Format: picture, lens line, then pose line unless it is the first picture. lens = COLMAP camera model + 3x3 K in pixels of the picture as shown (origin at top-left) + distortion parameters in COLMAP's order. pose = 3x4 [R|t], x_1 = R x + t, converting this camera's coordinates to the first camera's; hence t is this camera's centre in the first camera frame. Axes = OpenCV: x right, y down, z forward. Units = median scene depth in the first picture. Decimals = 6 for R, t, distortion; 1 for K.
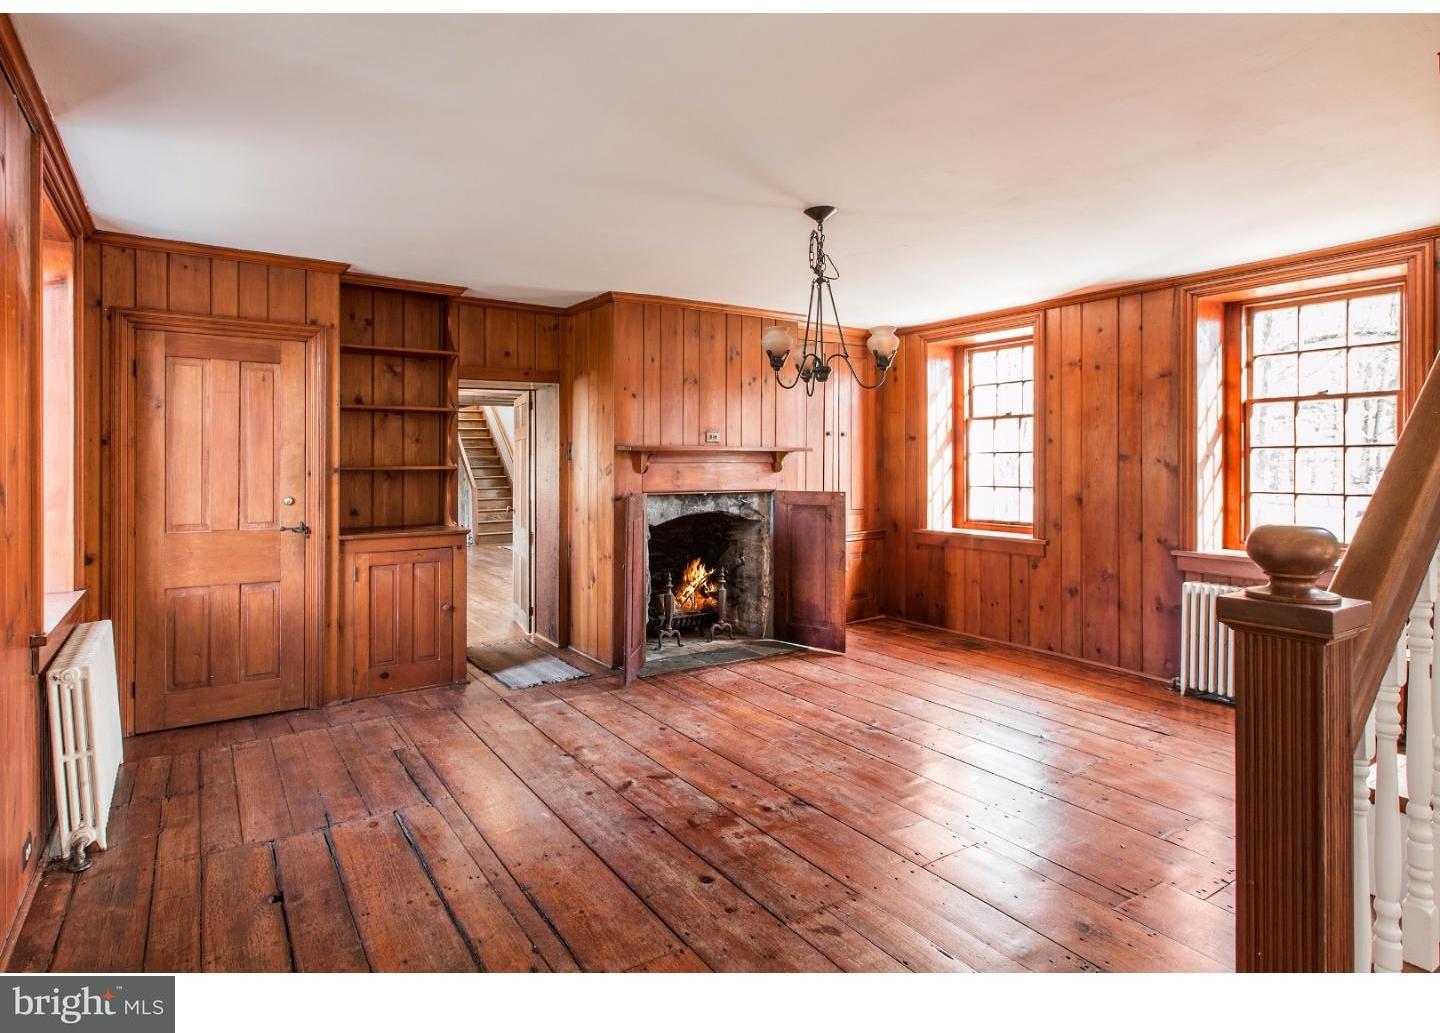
lens RADIAL K [[758.6, 0, 719.4], [0, 758.6, 492.7], [0, 0, 1]] dist [0.003536, 0.001082]
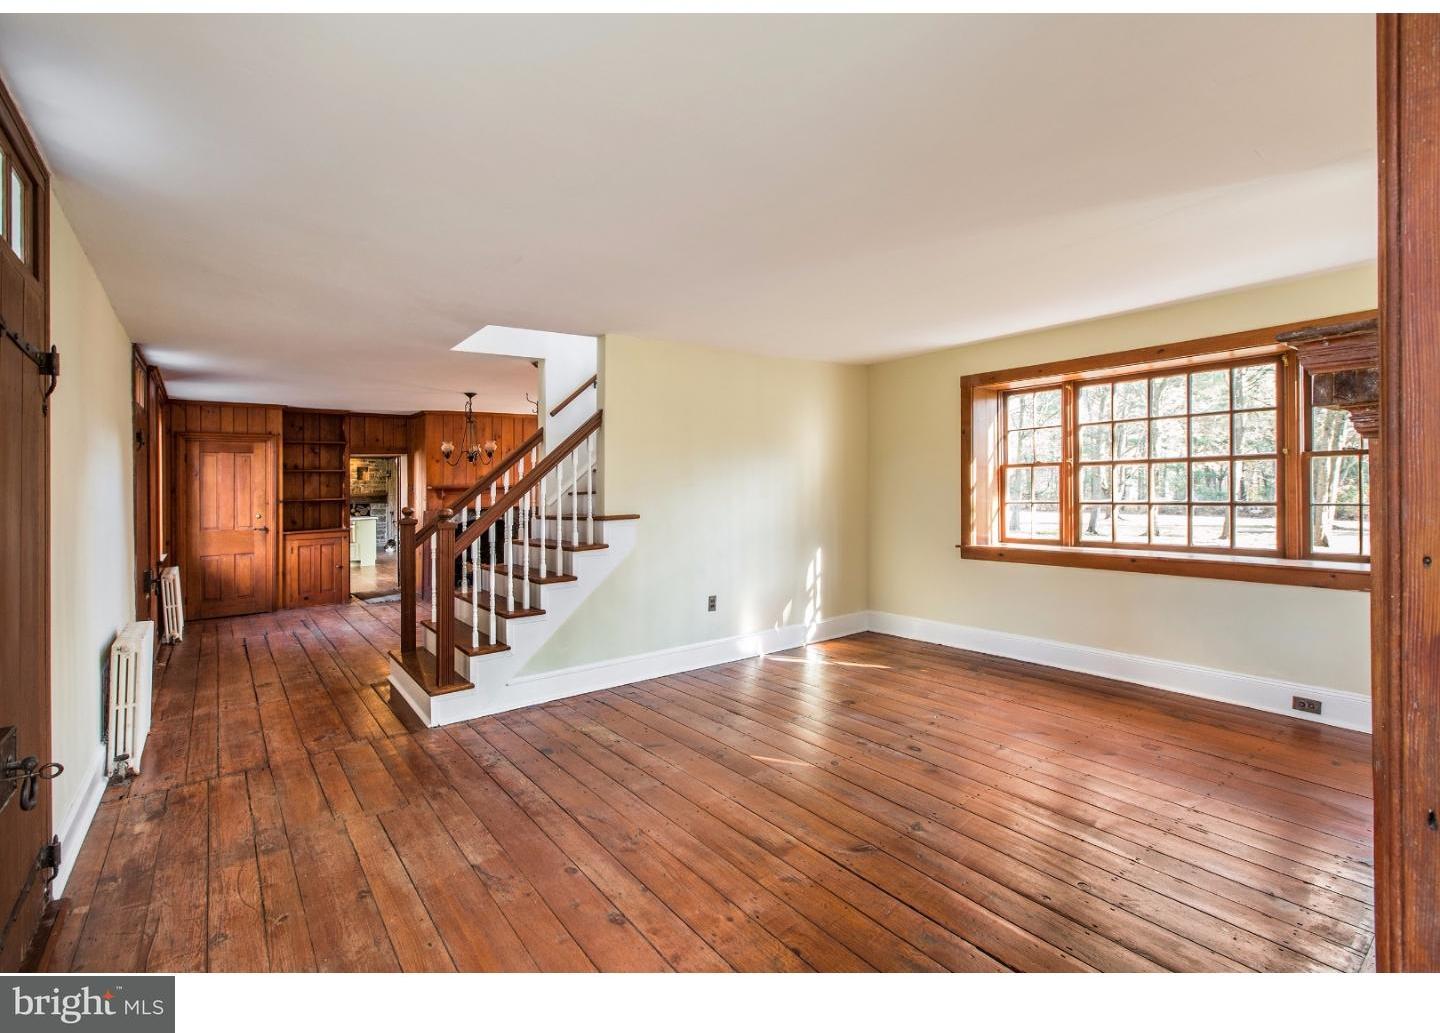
lens RADIAL K [[671.8, 0, 720.6], [0, 671.8, 495.0], [0, 0, 1]] dist [-0.002390, -0.000466]
pose [[0.998471, -0.021932, 0.050749, 0.632868], [0.023263, 0.999397, -0.025775, 0.029487], [-0.050153, 0.026917, 0.998379, -0.944996]]
